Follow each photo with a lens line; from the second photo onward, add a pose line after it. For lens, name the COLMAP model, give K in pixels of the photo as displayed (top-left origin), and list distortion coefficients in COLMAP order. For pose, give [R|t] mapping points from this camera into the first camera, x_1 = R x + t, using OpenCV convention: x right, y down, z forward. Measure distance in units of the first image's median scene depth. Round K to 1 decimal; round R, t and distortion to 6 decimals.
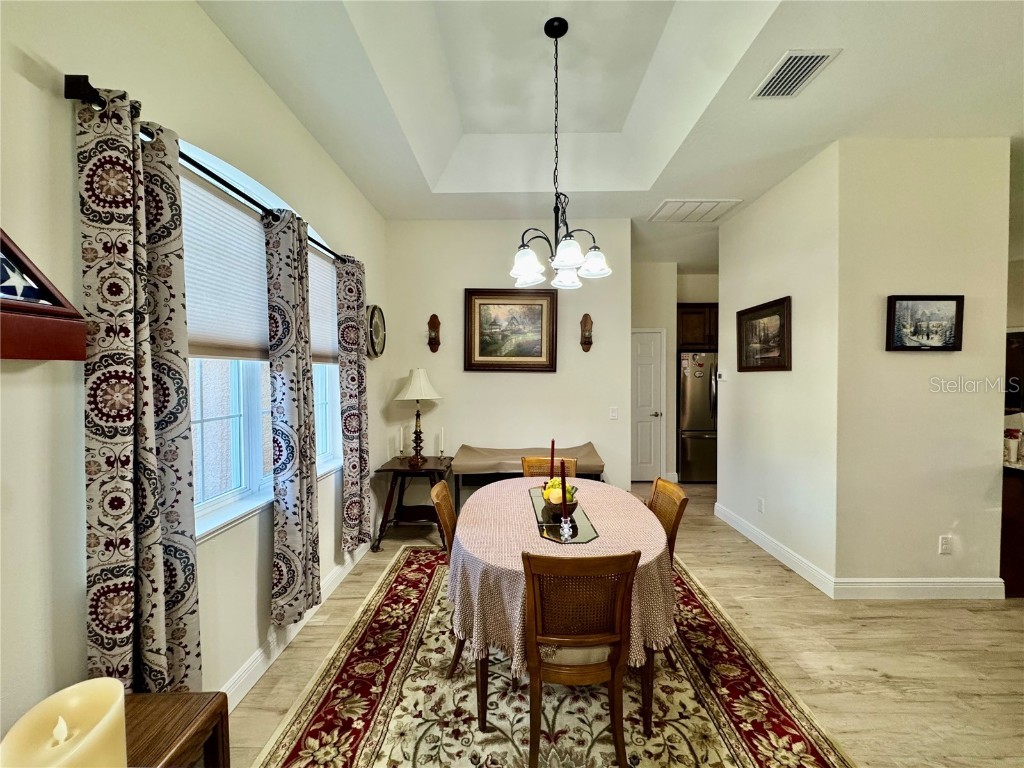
lens RADIAL K [[415.3, 0, 510.6], [0, 415.3, 383.2], [0, 0, 1]] dist [-0.000231, -0.000382]
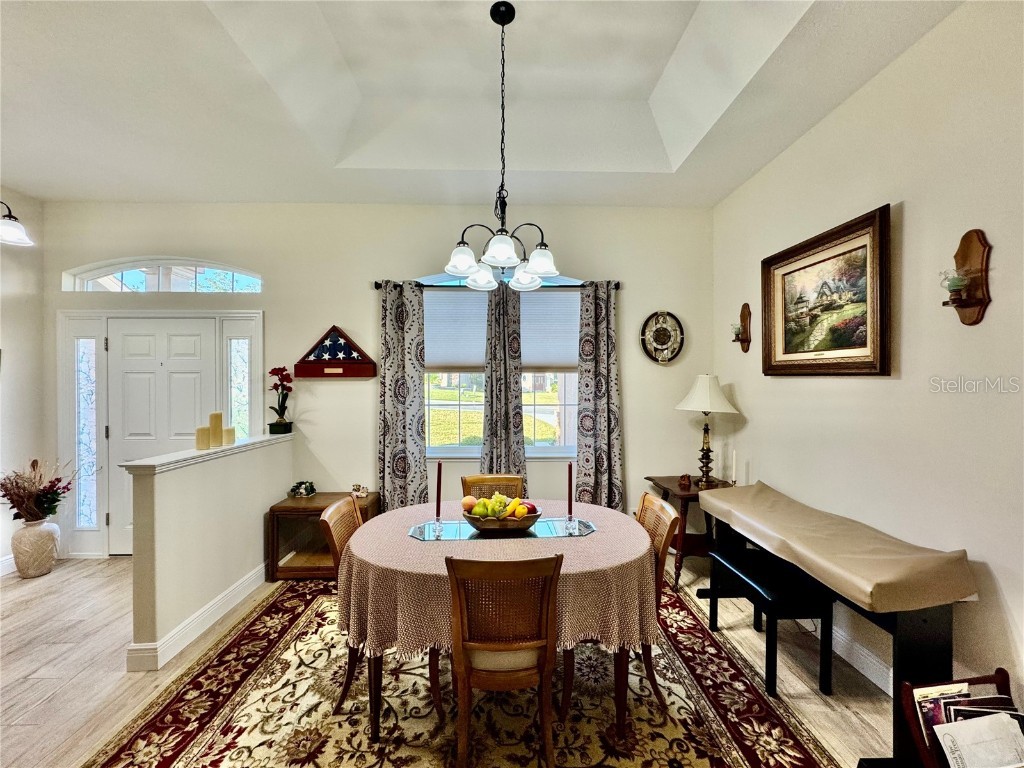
lens RADIAL K [[415.3, 0, 510.6], [0, 415.3, 383.2], [0, 0, 1]] dist [-0.000231, -0.000382]
pose [[0.028867, 0.004272, -0.999574, 0.579009], [-0.021589, 0.999760, 0.003650, -0.011490], [0.999350, 0.021474, 0.028953, 0.553875]]
